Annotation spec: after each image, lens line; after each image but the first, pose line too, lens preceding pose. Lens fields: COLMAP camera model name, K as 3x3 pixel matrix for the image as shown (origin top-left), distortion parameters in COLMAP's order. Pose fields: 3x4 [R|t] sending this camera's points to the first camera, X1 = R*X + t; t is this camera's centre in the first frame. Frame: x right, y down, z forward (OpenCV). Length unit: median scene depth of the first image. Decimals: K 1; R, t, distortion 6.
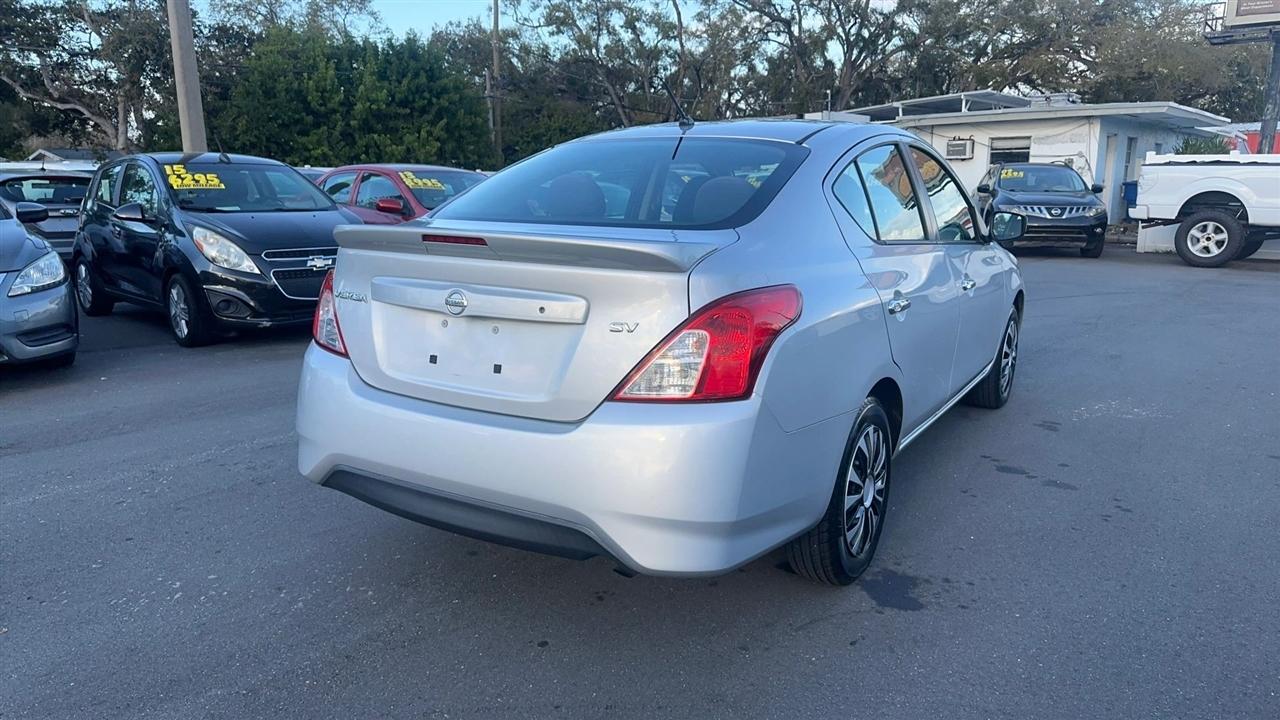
lens RADIAL K [[862.8, 0, 640.0], [0, 862.8, 360.0], [0, 0, 1]] dist [0.038675, -0.044360]
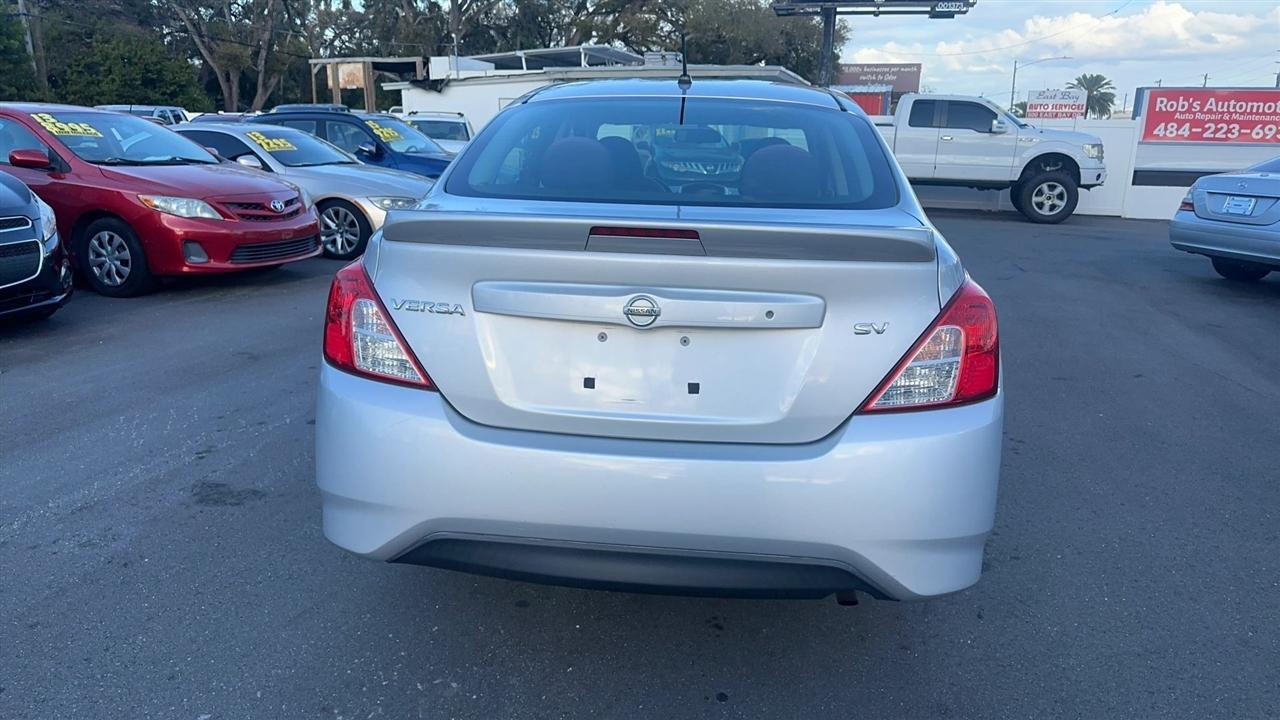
lens RADIAL K [[862.8, 0, 640.0], [0, 862.8, 360.0], [0, 0, 1]] dist [0.038675, -0.044360]
pose [[0.900871, -0.094432, 0.423691, -0.087854], [0.069513, 0.994838, 0.073926, -0.012724], [-0.428485, -0.037146, 0.902785, 0.045107]]
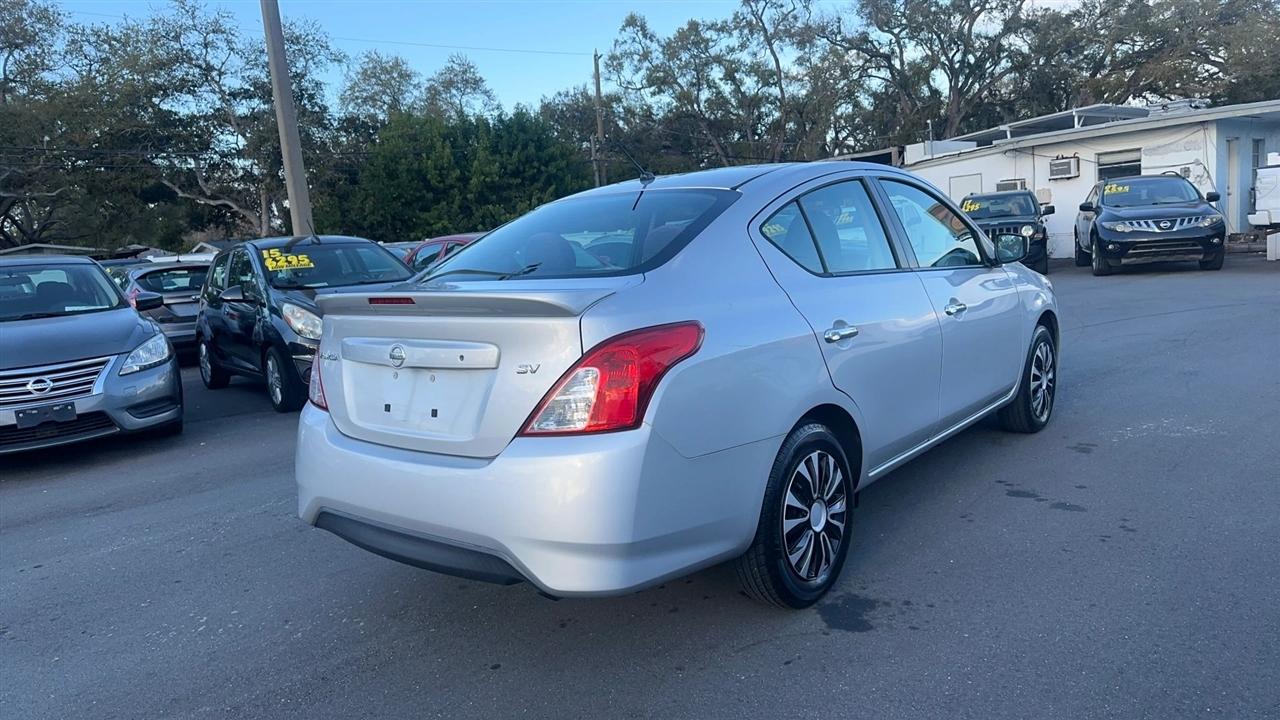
lens RADIAL K [[862.0, 0, 640.0], [0, 862.0, 360.0], [0, 0, 1]] dist [0.039630, -0.042514]
pose [[0.987973, -0.058835, -0.142993, 0.041122], [0.050741, 0.996931, -0.059607, 0.003474], [0.146061, 0.051635, 0.987927, -0.010277]]
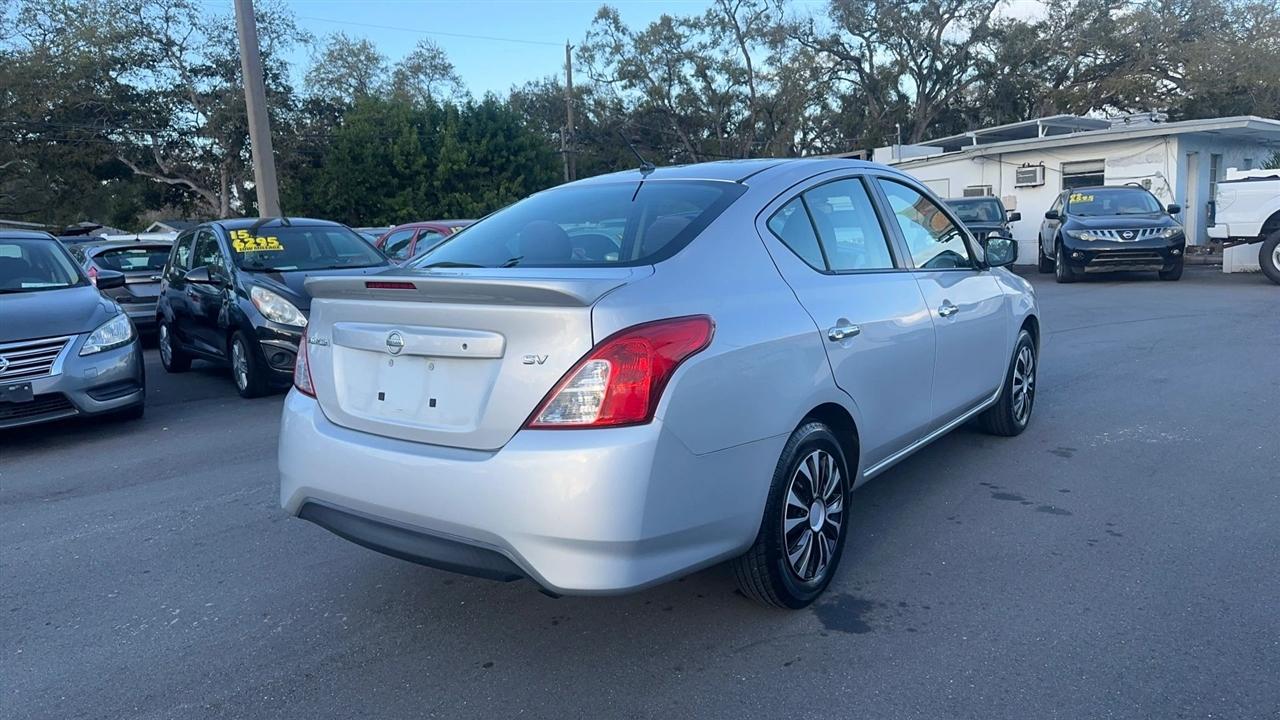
lens RADIAL K [[862.8, 0, 640.0], [0, 862.8, 360.0], [0, 0, 1]] dist [0.038675, -0.044360]
pose [[0.994470, -0.032628, -0.099824, 0.031828], [0.027554, 0.998278, -0.051790, 0.003174], [0.101342, 0.048753, 0.993656, -0.007491]]
